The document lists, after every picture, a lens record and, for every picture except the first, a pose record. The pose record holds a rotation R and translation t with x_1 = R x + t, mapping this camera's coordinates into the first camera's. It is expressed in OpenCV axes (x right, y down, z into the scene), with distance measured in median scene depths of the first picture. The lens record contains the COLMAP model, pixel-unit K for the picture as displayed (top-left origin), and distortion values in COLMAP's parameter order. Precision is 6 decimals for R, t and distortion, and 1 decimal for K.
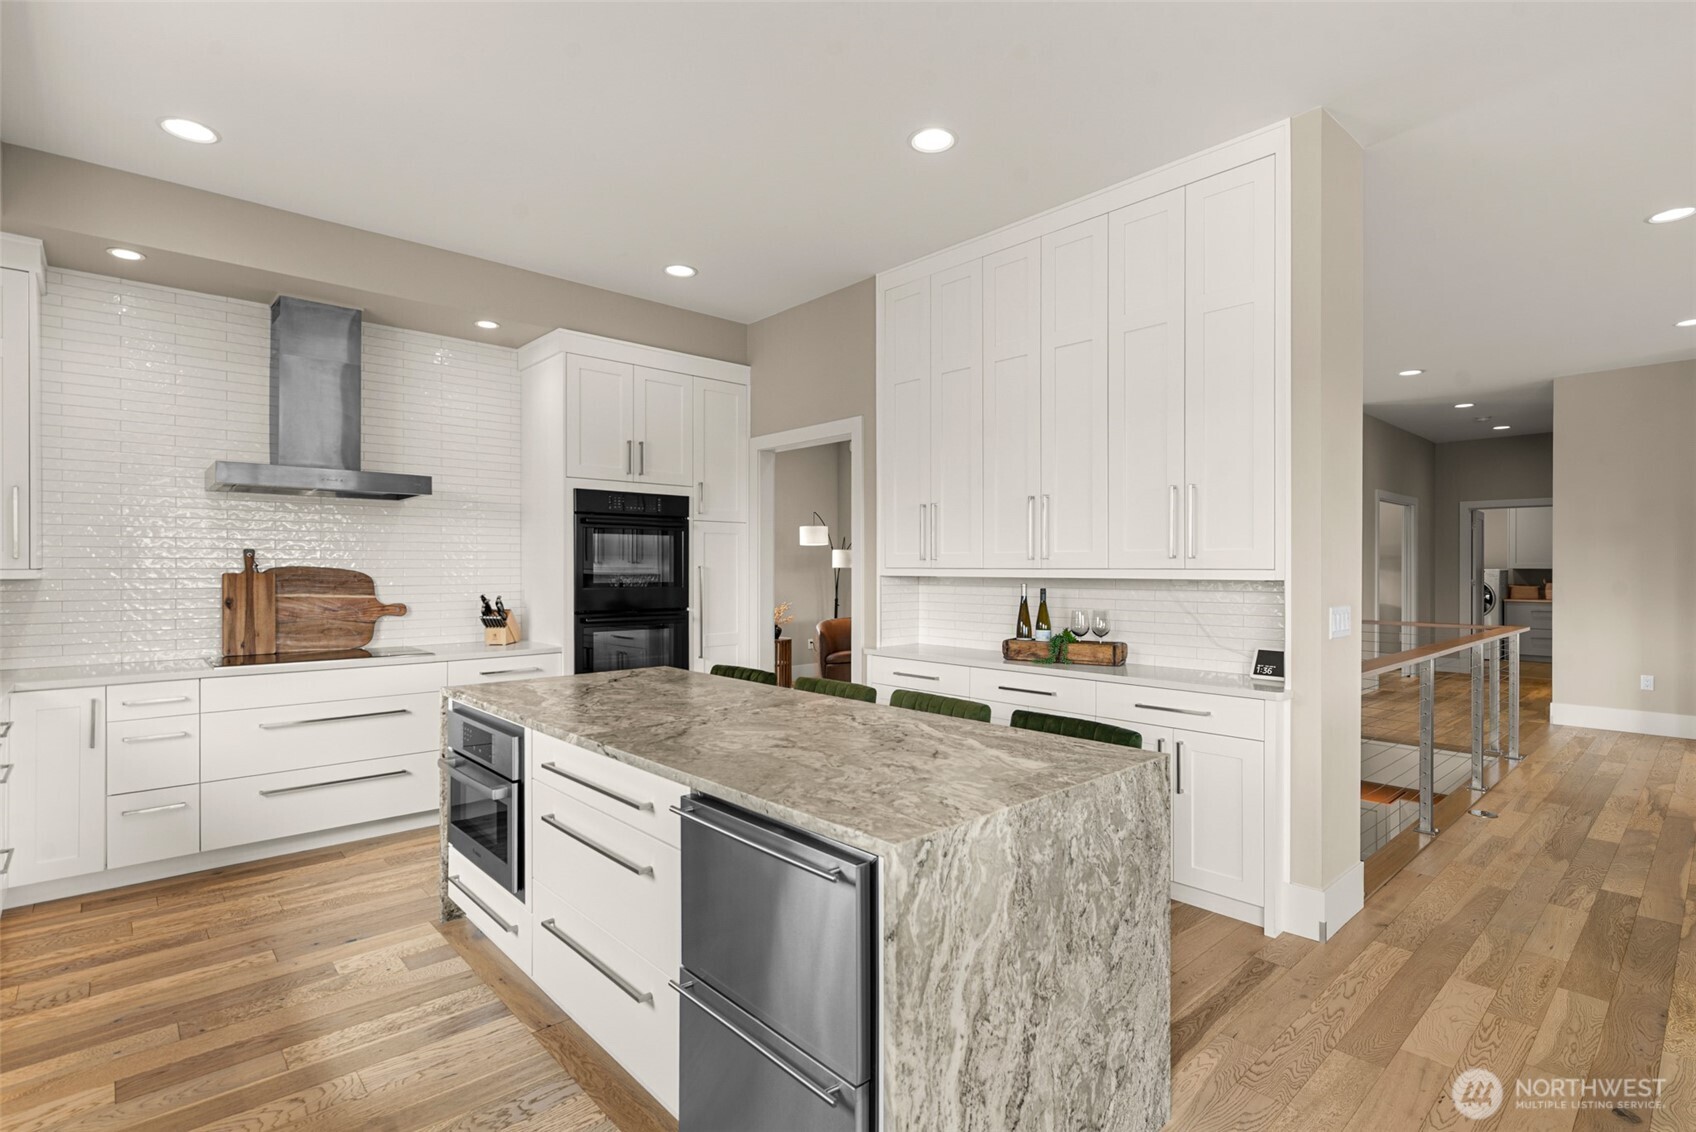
lens RADIAL K [[806.4, 0, 861.3], [0, 806.4, 572.8], [0, 0, 1]] dist [0.001278, -0.001735]
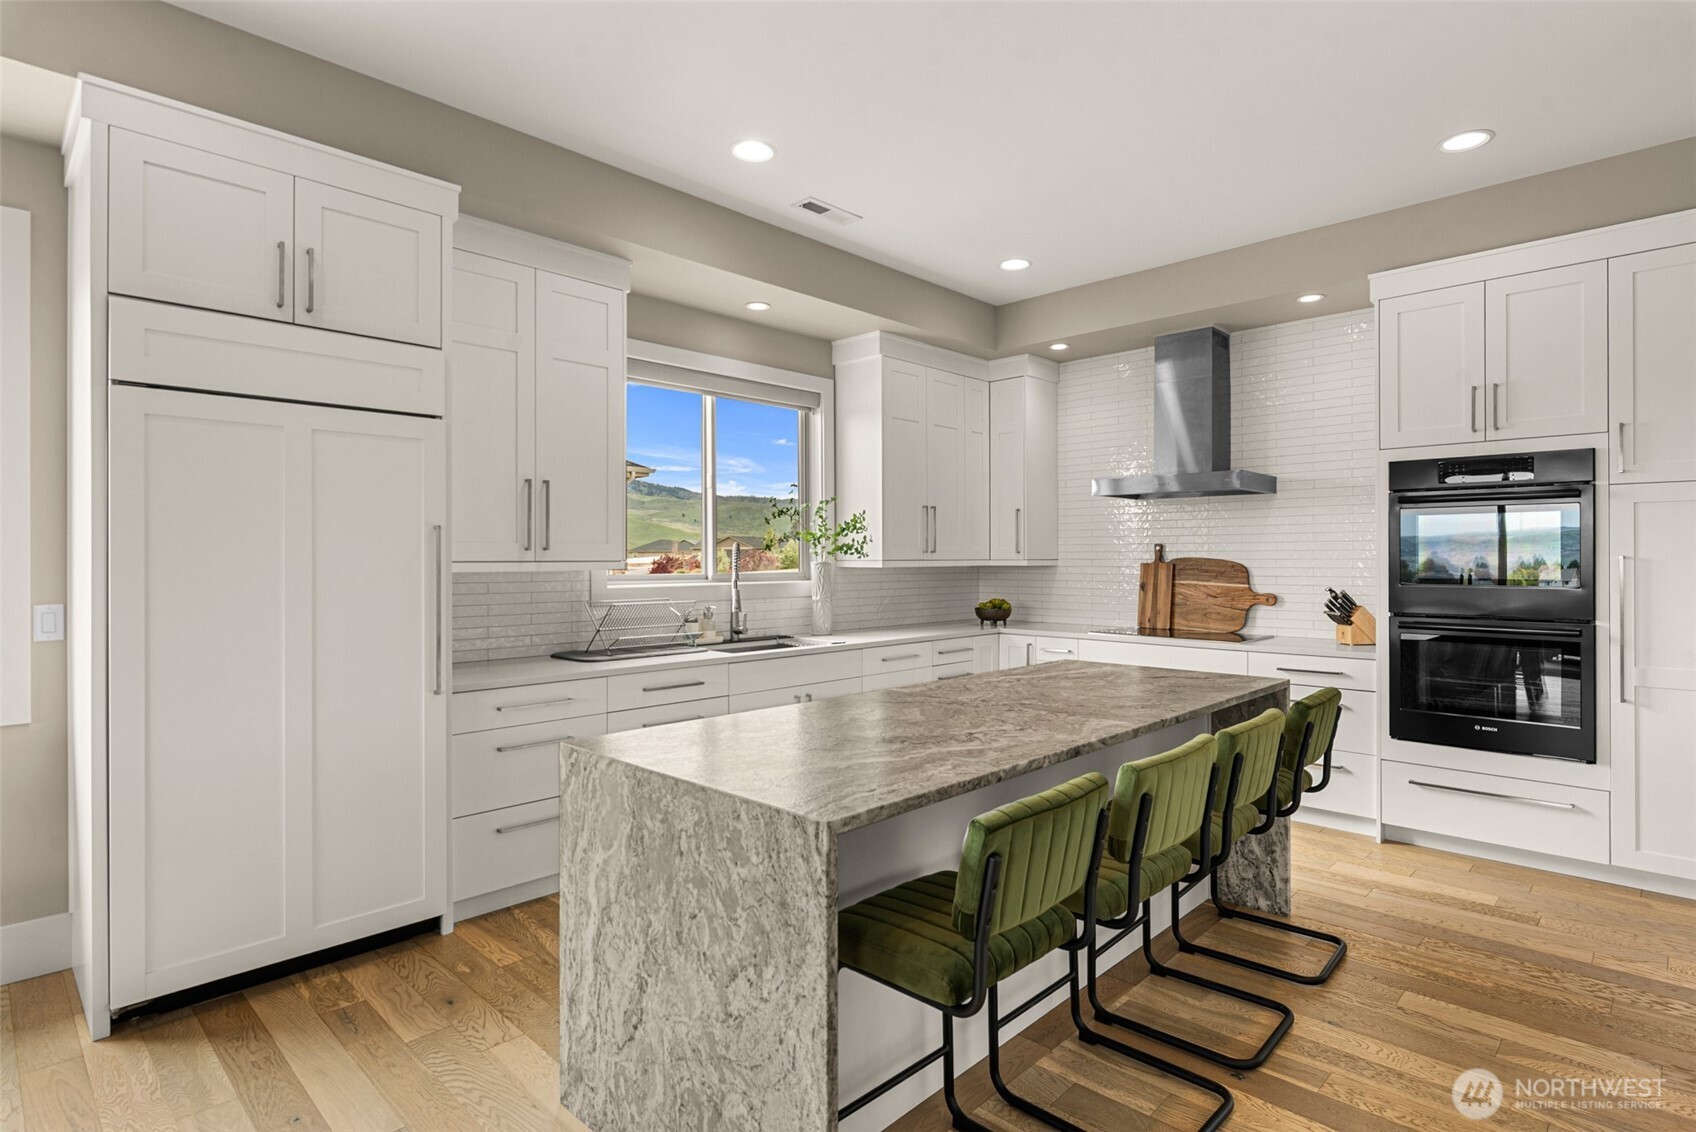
lens RADIAL K [[866.3, 0, 878.7], [0, 866.3, 555.9], [0, 0, 1]] dist [0.001061, 0.000597]
pose [[0.073181, -0.003497, -0.997313, 0.558472], [-0.004584, 0.999982, -0.003843, -0.003610], [0.997308, 0.004853, 0.073163, 0.480225]]
